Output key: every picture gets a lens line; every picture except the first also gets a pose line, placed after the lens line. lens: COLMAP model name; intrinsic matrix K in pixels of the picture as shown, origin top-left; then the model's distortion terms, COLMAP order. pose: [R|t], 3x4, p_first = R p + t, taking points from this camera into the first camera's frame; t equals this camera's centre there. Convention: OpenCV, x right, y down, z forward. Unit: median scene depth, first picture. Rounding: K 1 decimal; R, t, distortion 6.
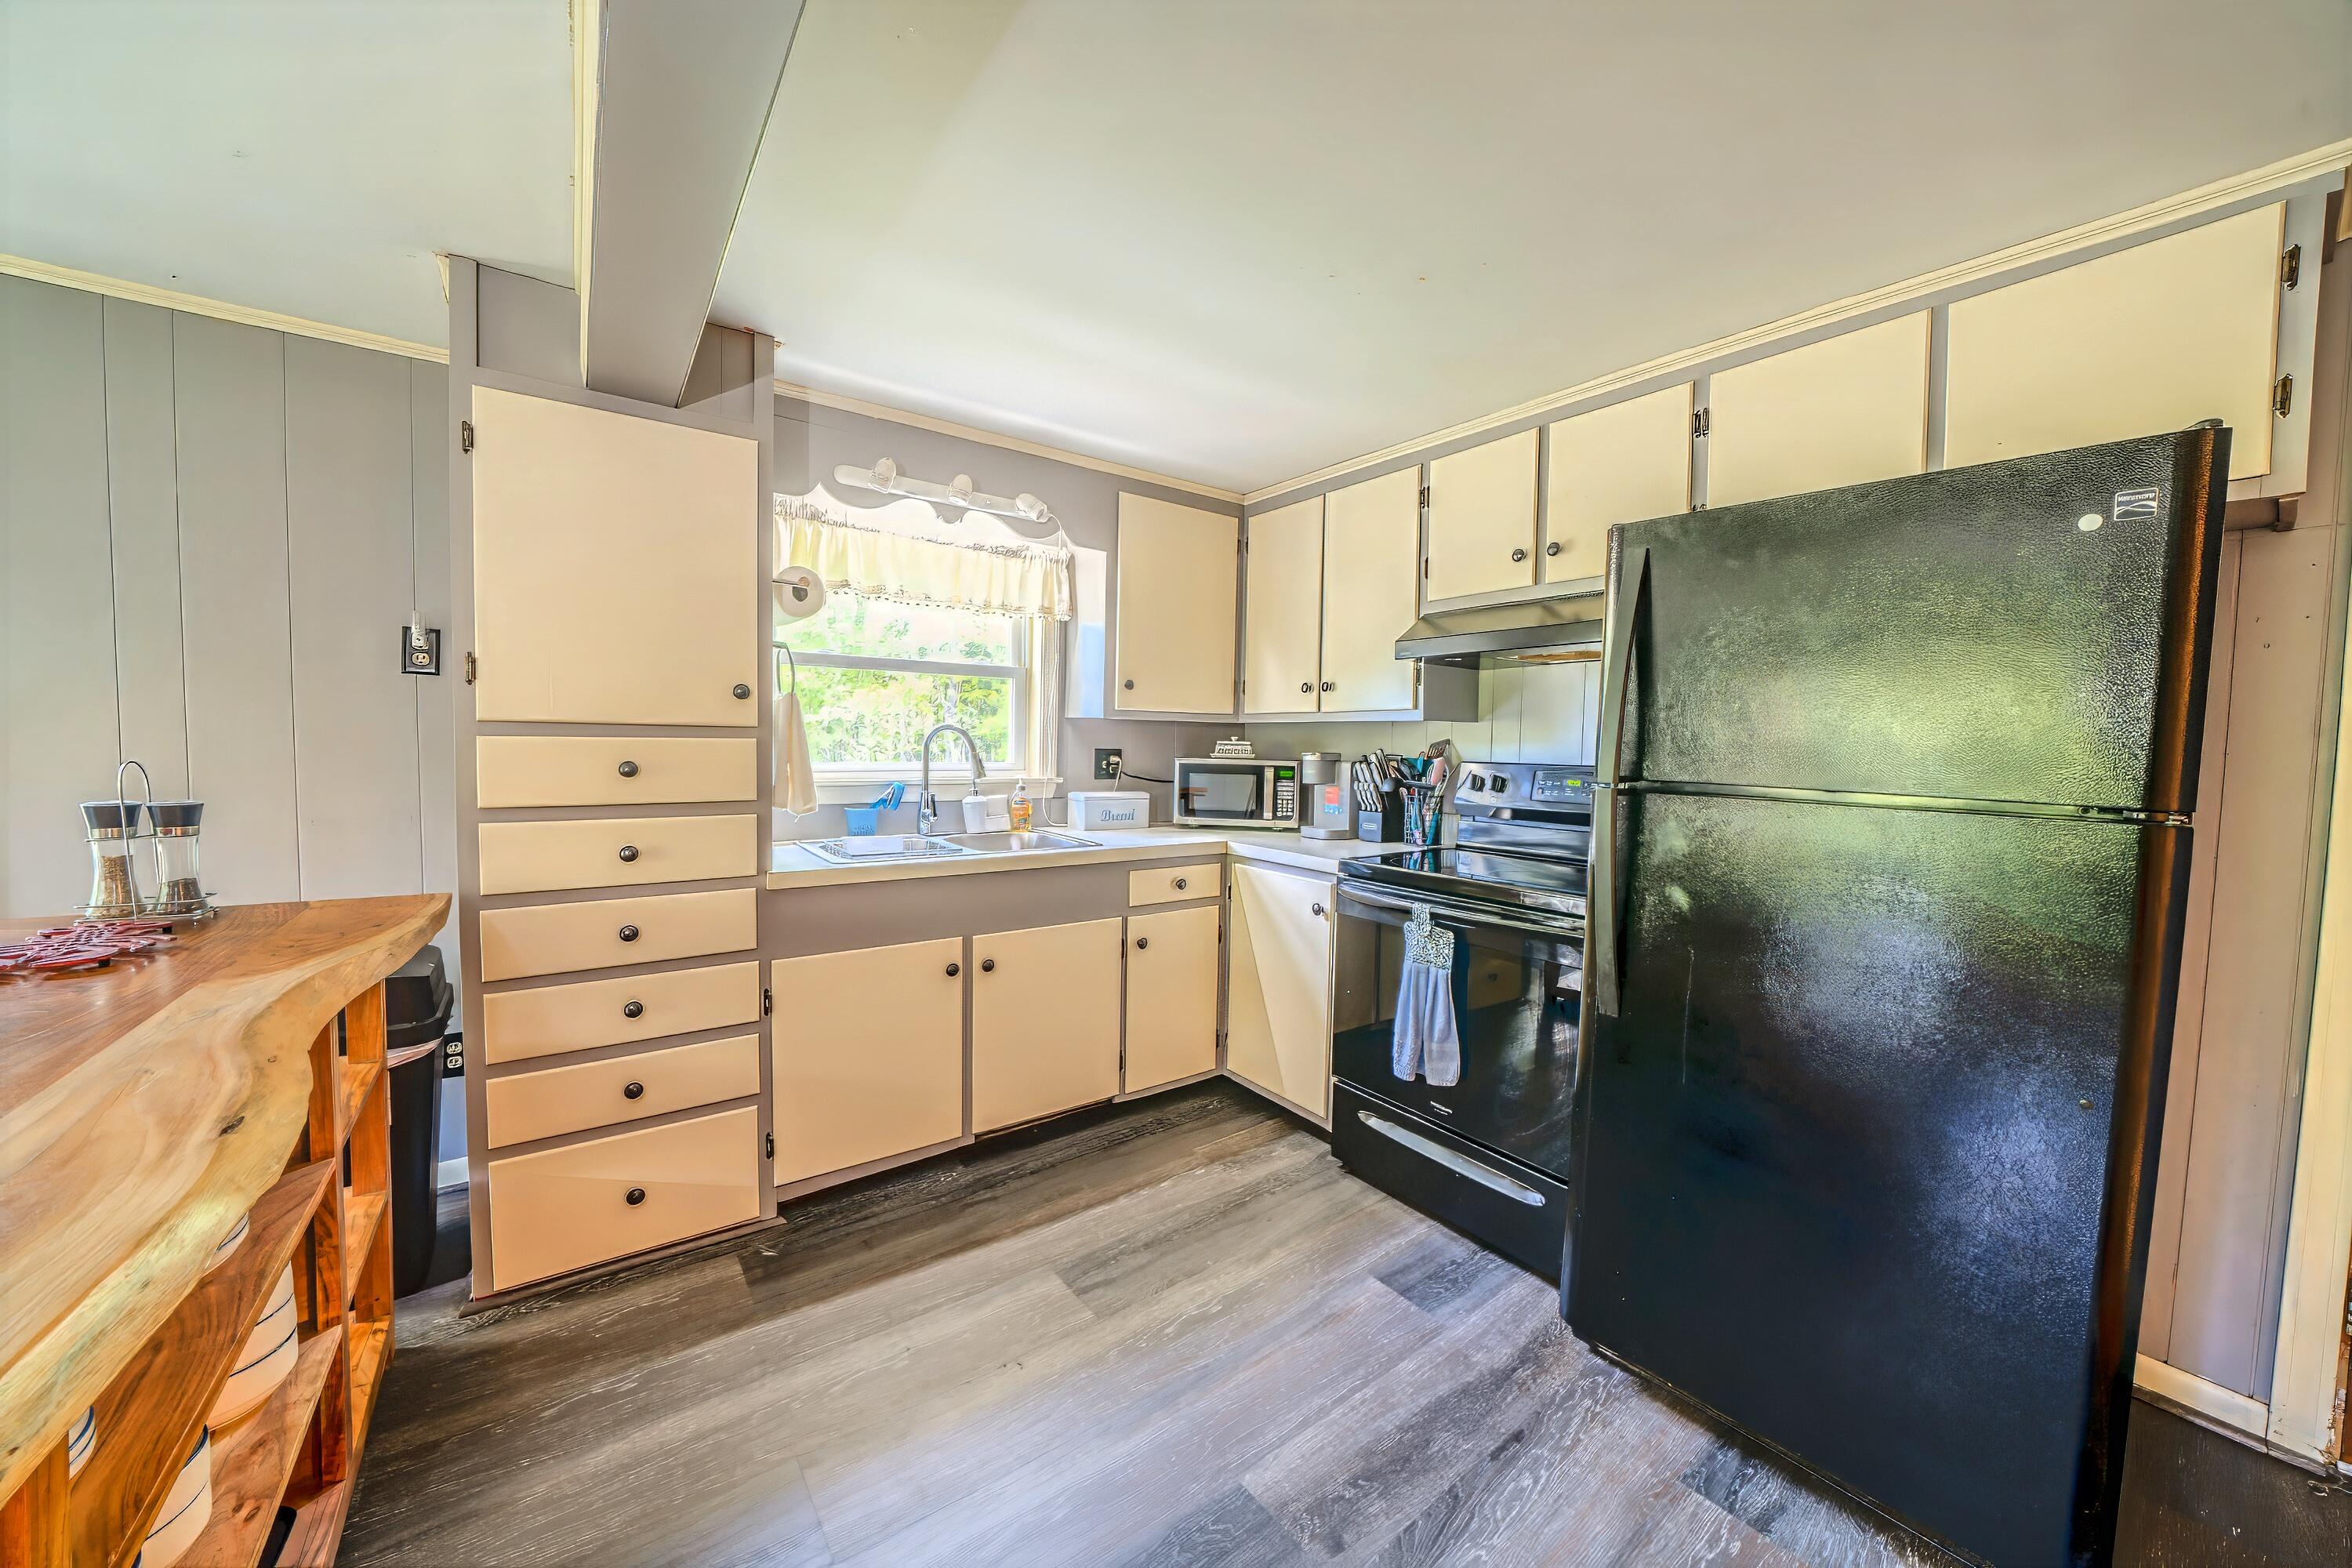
lens RADIAL K [[823.9, 0, 1172.4], [0, 823.9, 782.6], [0, 0, 1]] dist [-0.023075, 0.000499]
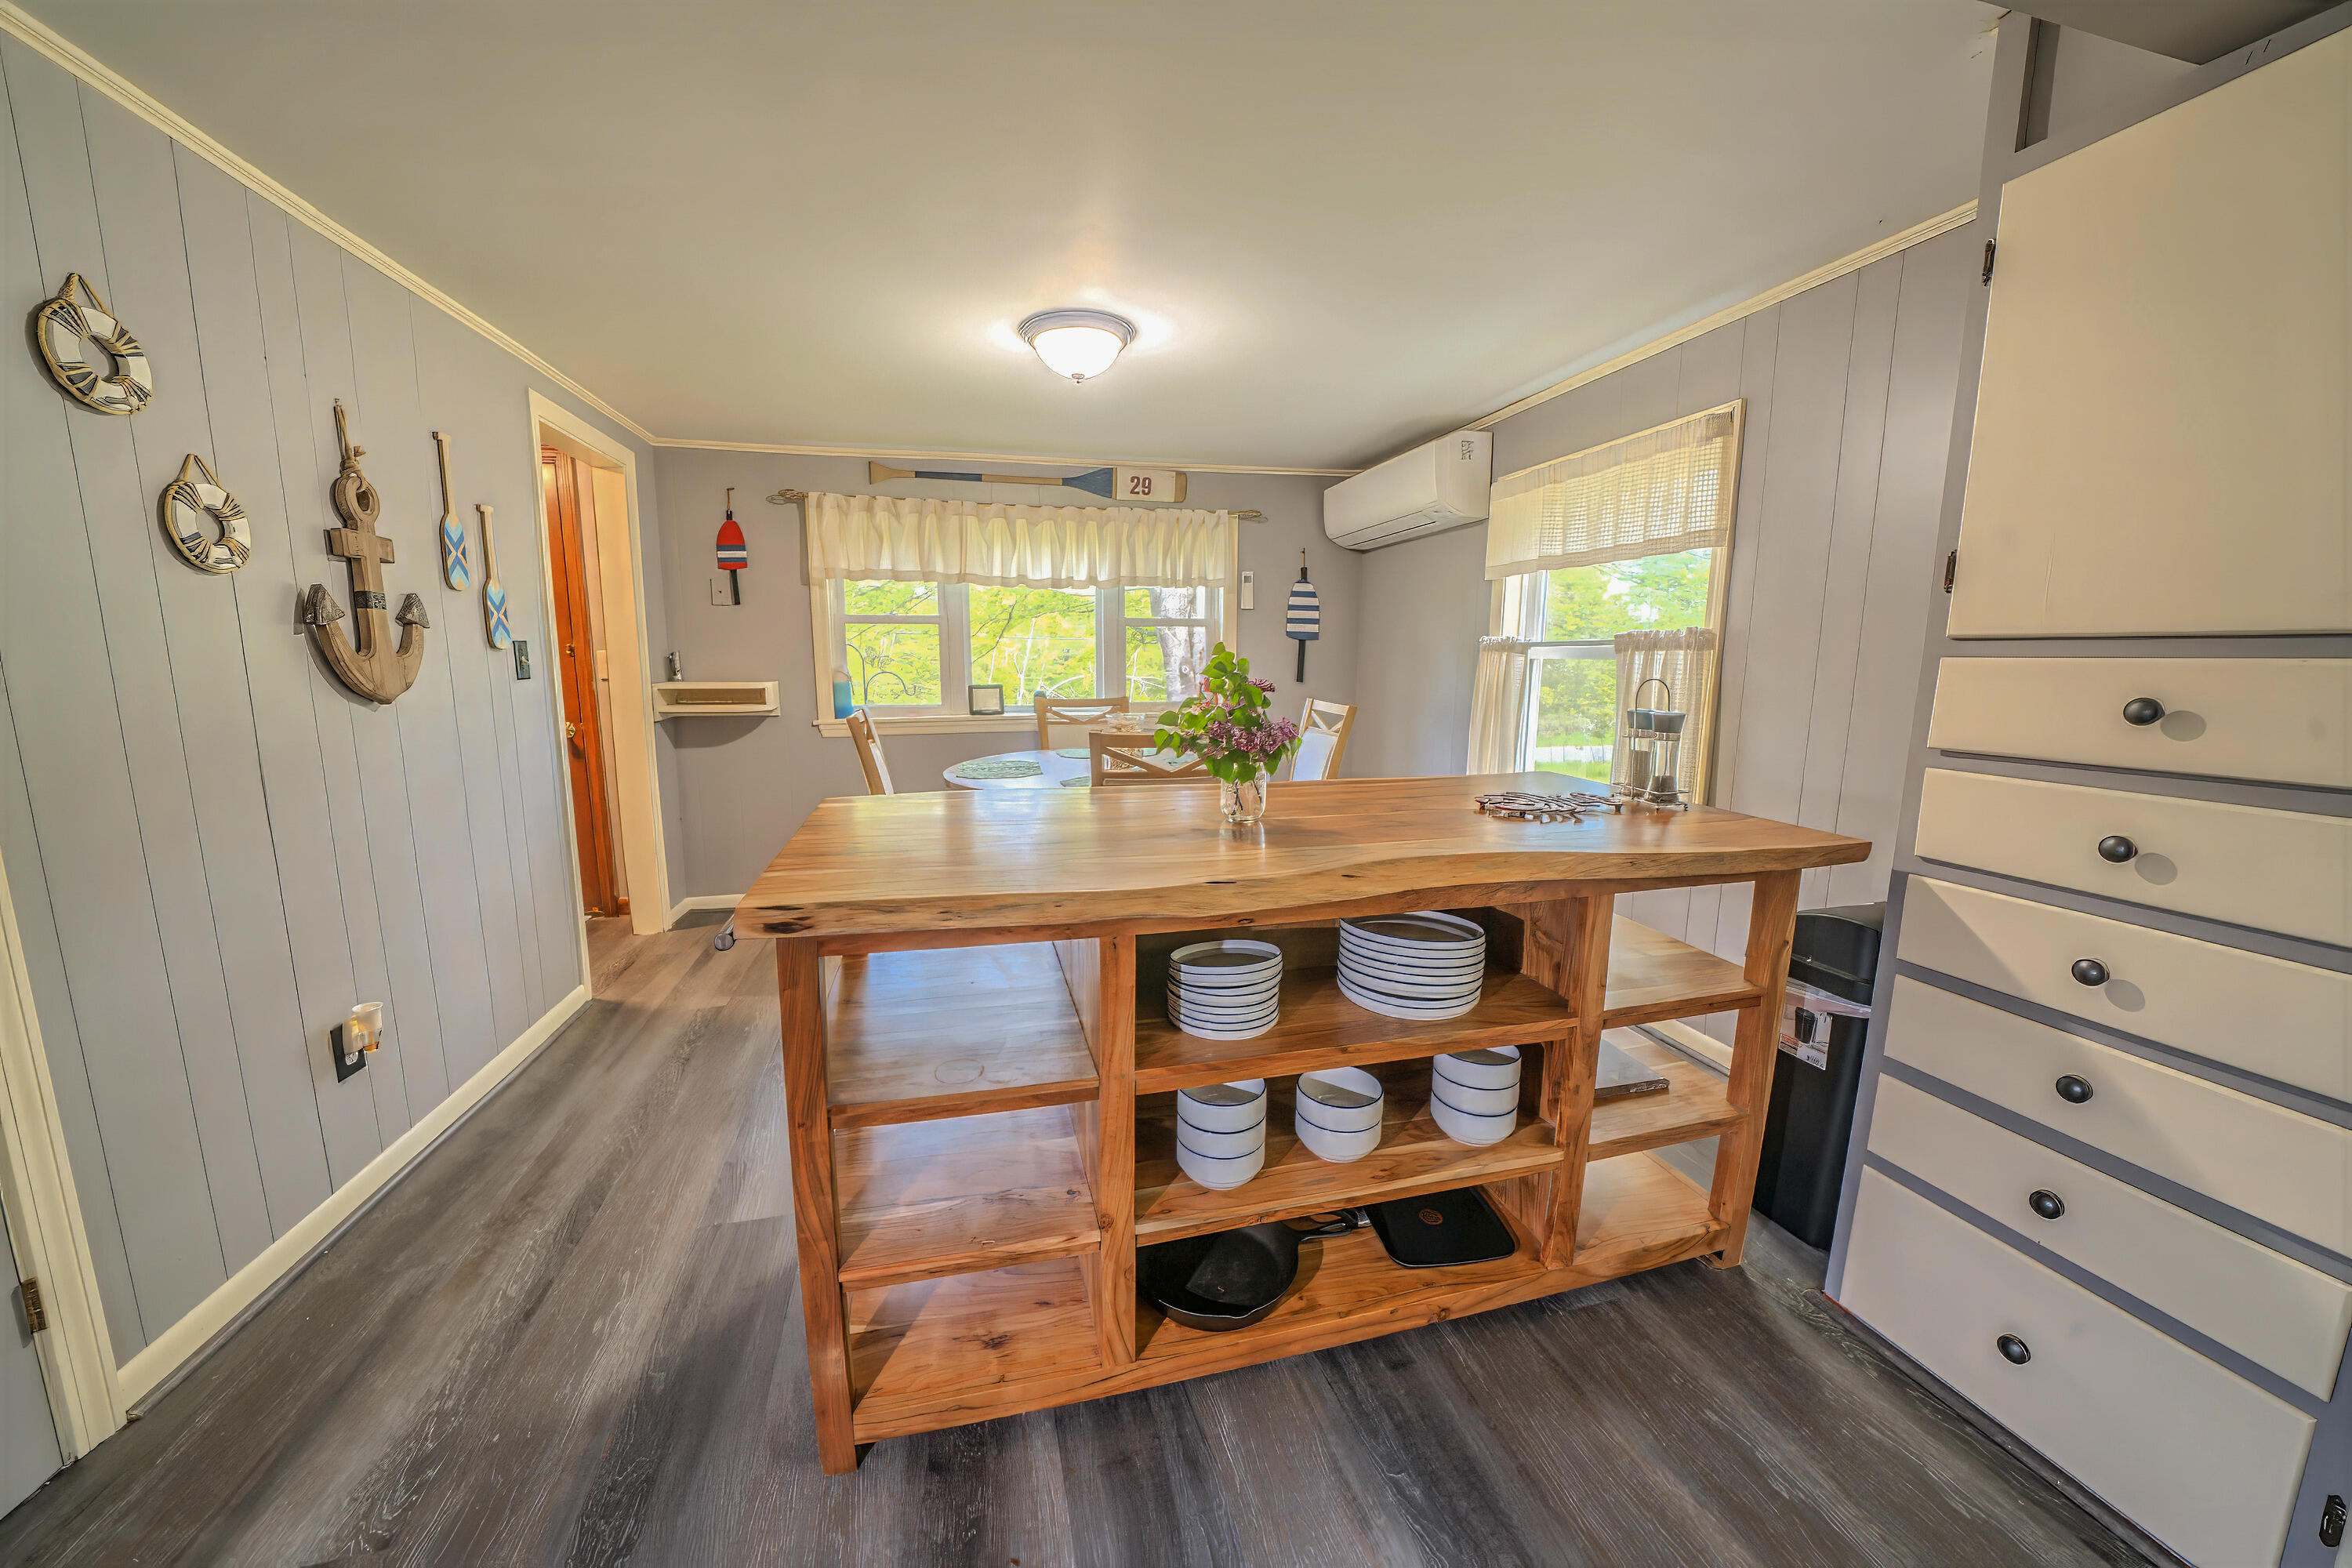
lens RADIAL K [[823.9, 0, 1156.2], [0, 823.9, 786.4], [0, 0, 1]] dist [-0.023075, 0.000499]
pose [[-0.399578, 0.123121, -0.908394, 0.142946], [-0.055973, 0.985814, 0.158235, -0.011710], [0.914989, 0.114073, -0.387018, 0.494417]]
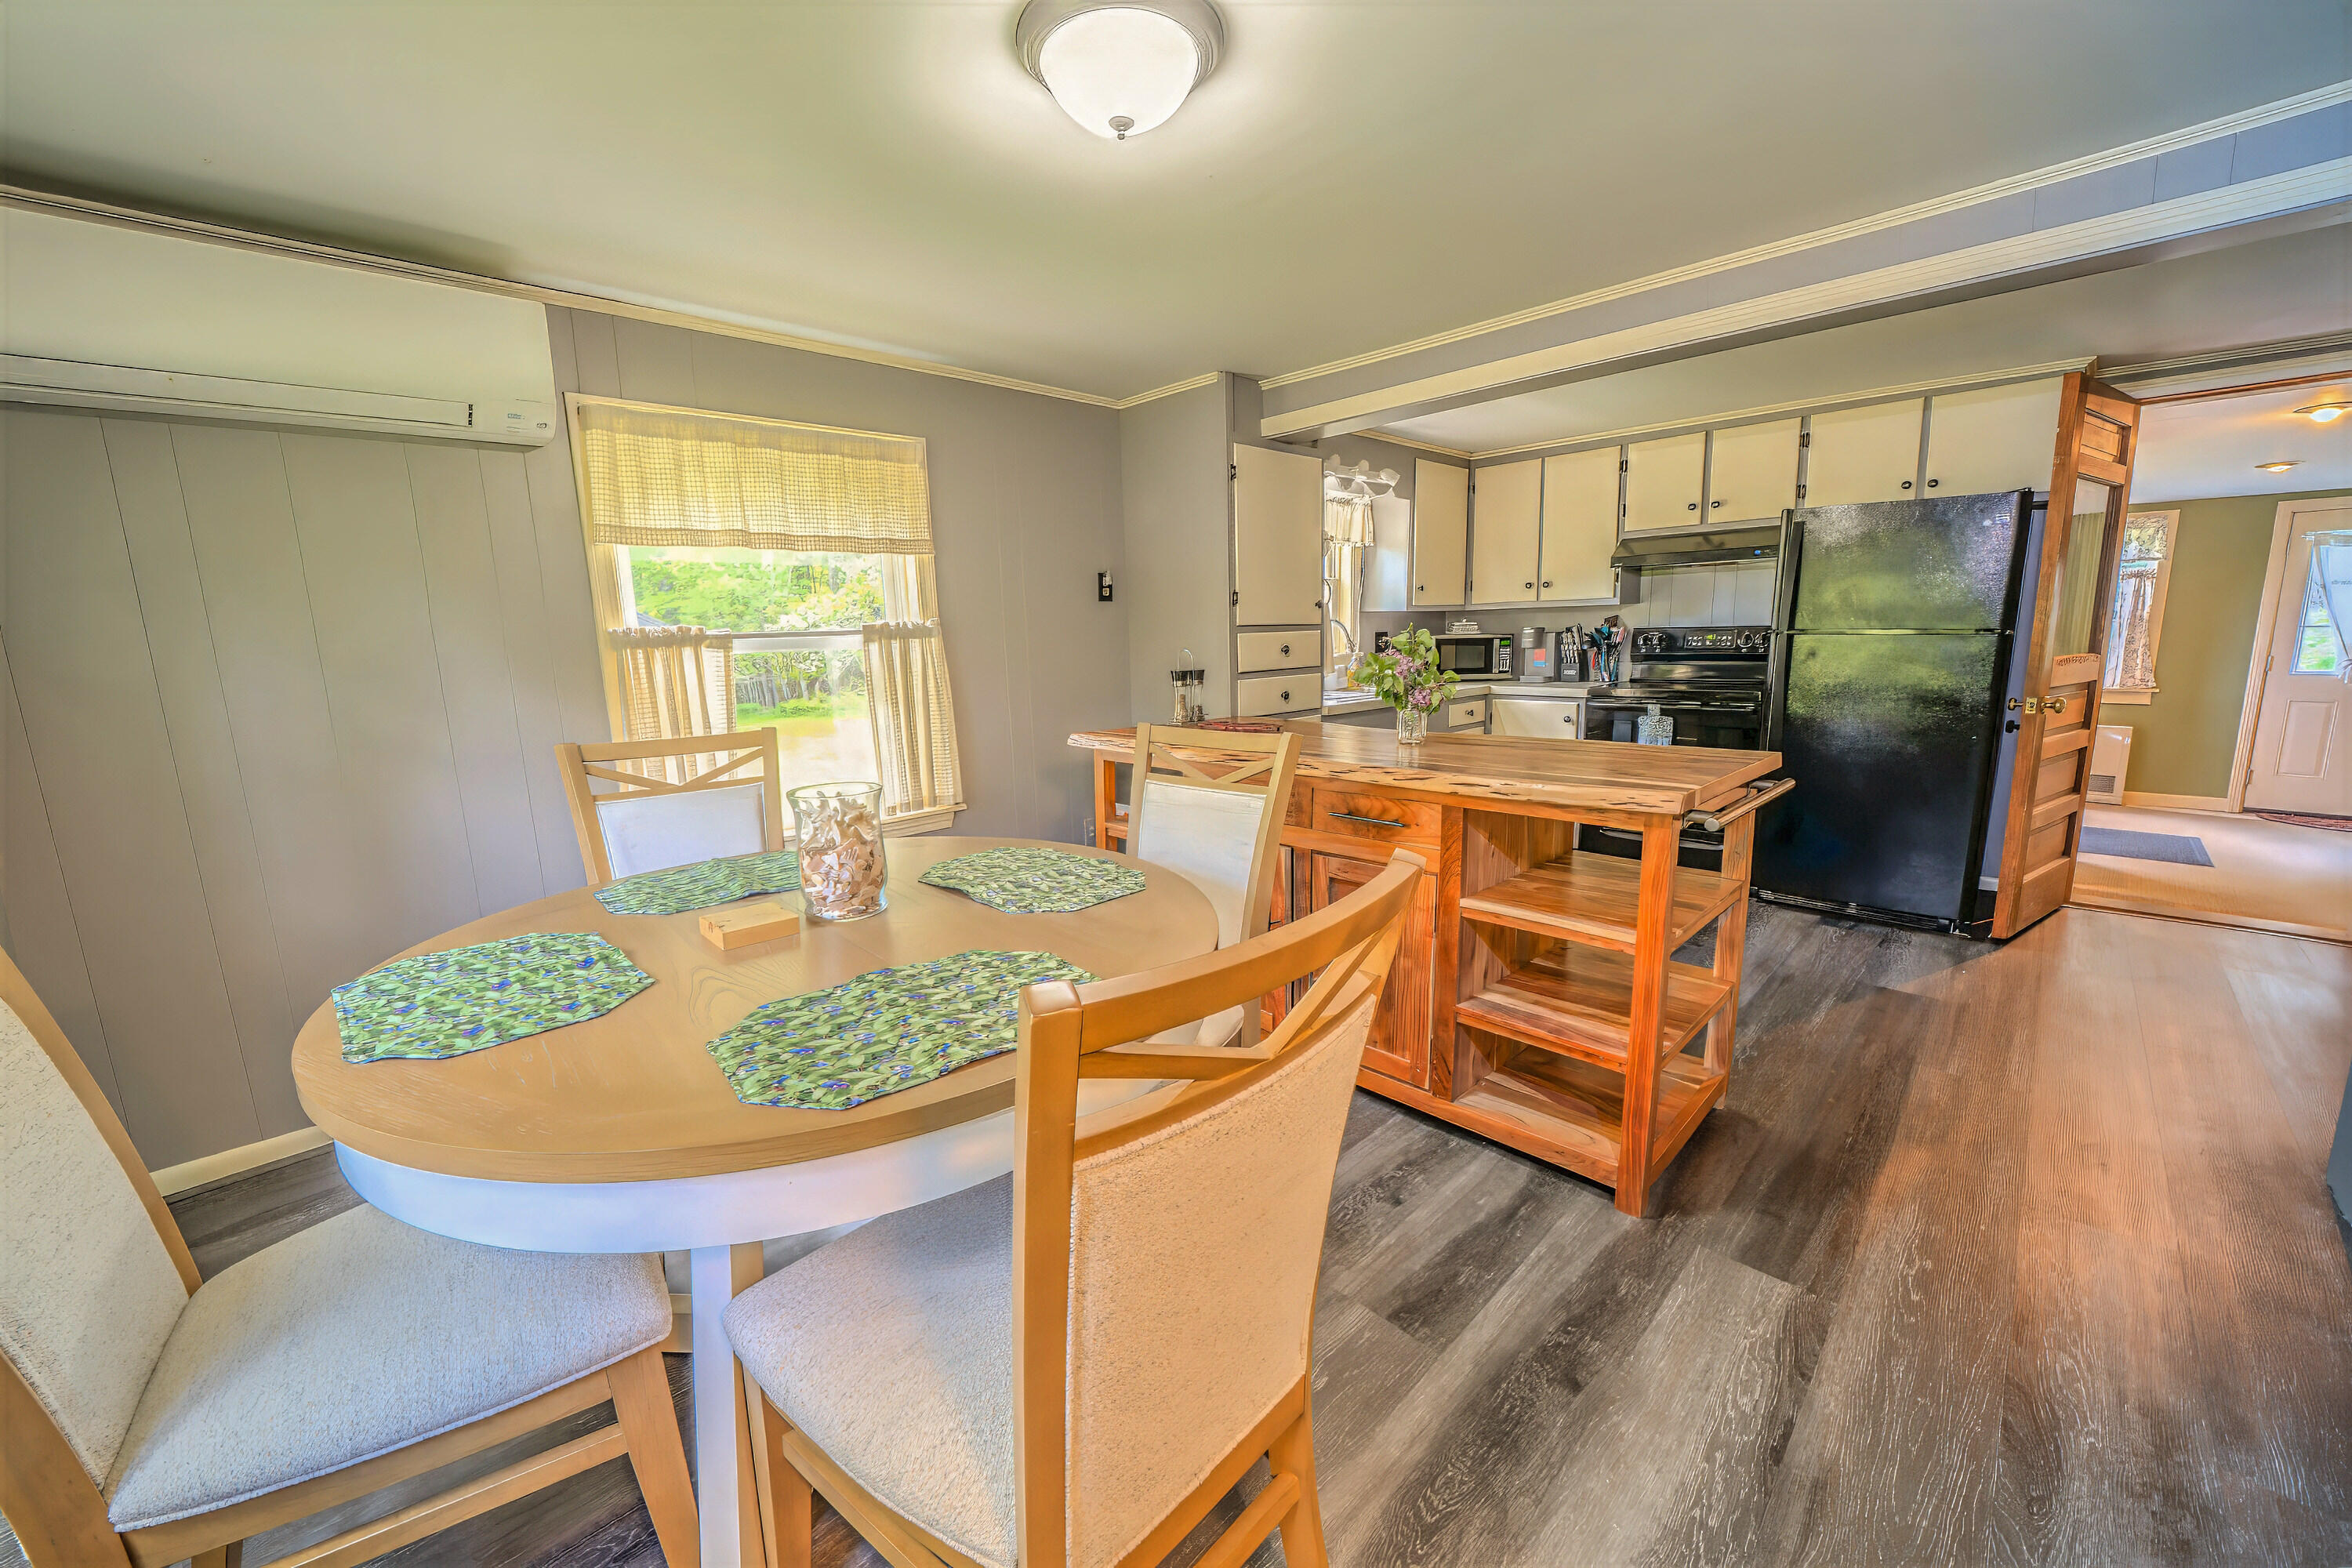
lens RADIAL K [[907.9, 0, 1152.8], [0, 907.9, 787.1], [0, 0, 1]] dist [-0.018063, 0.000231]
pose [[0.991327, -0.067228, 0.112920, -1.063294], [0.053470, 0.991244, 0.120728, 0.025601], [-0.120047, -0.113643, 0.986242, -0.902118]]
